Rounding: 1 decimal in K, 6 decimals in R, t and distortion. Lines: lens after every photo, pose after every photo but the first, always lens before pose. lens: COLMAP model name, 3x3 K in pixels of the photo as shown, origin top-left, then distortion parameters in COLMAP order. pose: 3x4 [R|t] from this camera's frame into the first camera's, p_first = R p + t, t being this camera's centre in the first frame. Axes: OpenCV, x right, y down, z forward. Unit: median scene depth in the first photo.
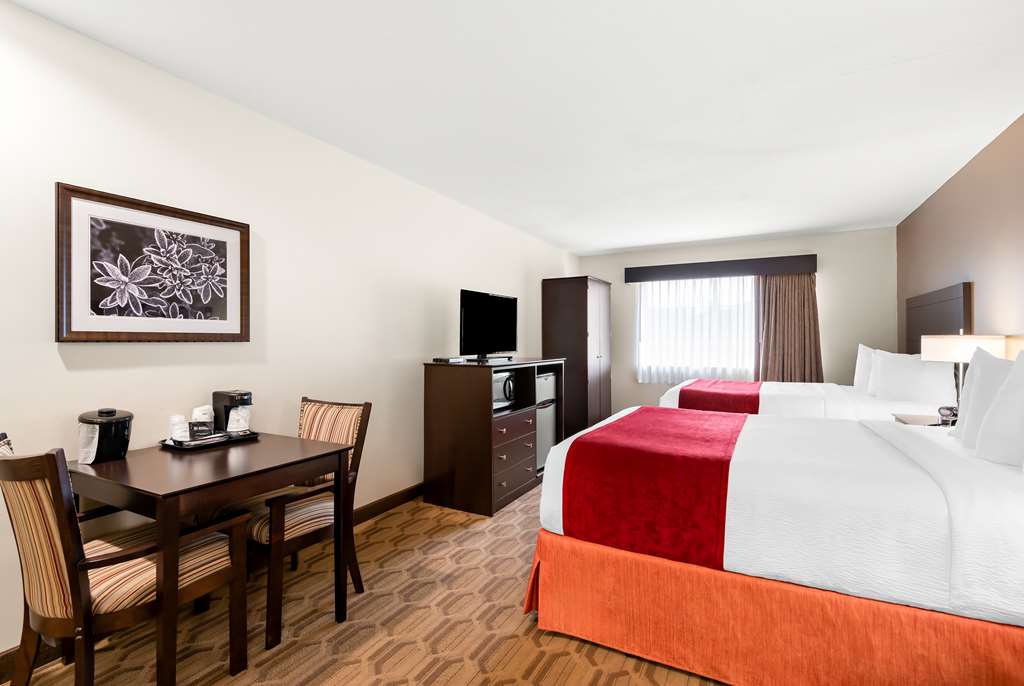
lens RADIAL K [[477.6, 0, 548.4], [0, 477.6, 337.7], [0, 0, 1]] dist [0.017447, -0.006500]
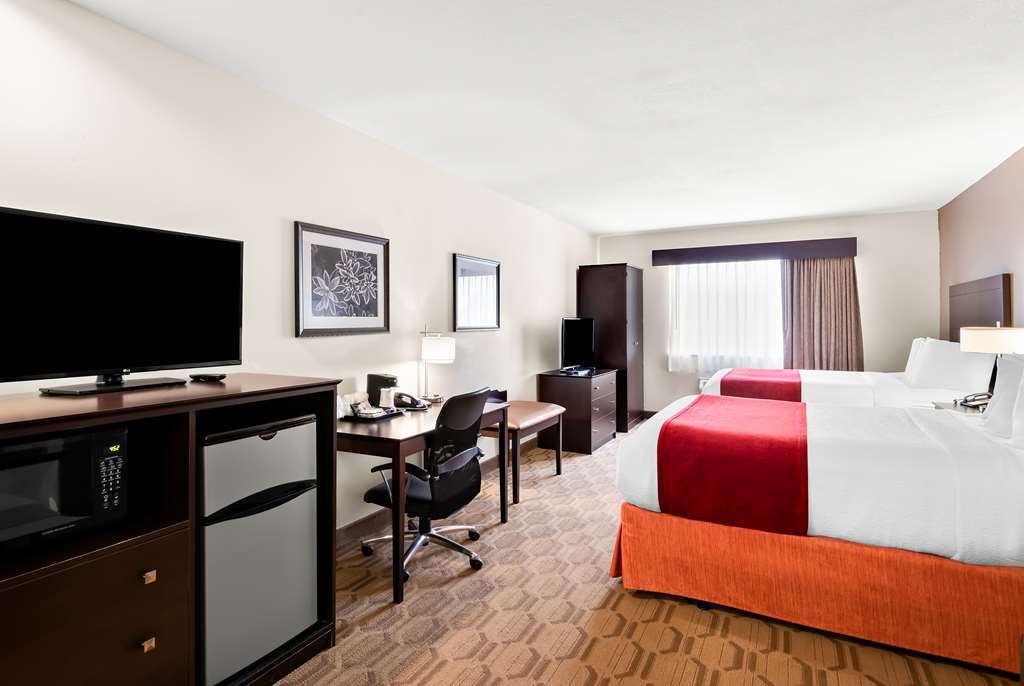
lens RADIAL K [[545.9, 0, 518.0], [0, 545.9, 315.1], [0, 0, 1]] dist [0.004509, -0.008029]
pose [[0.999186, 0.003659, -0.040166, -0.259222], [-0.003798, 0.999987, -0.003372, -0.039947], [0.040153, 0.003521, 0.999187, -0.420346]]
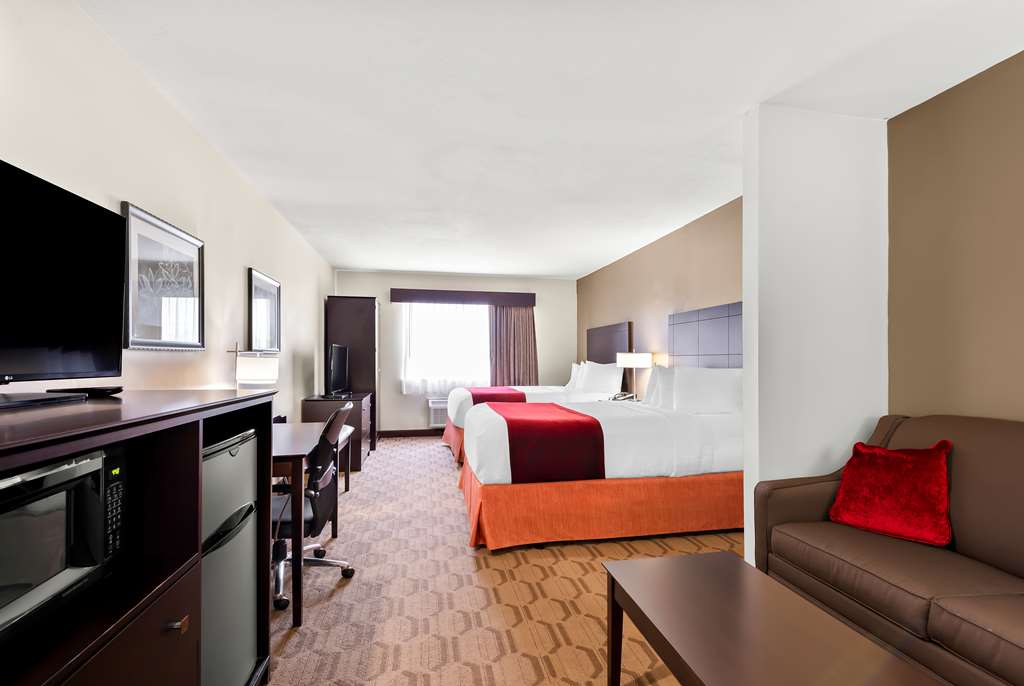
lens RADIAL K [[477.6, 0, 564.8], [0, 477.6, 348.1], [0, 0, 1]] dist [0.017447, -0.006500]
pose [[0.771161, 0.019038, 0.636356, -0.781948], [-0.009988, 0.999792, -0.017806, 0.018191], [-0.636562, 0.007375, 0.771190, -0.368420]]
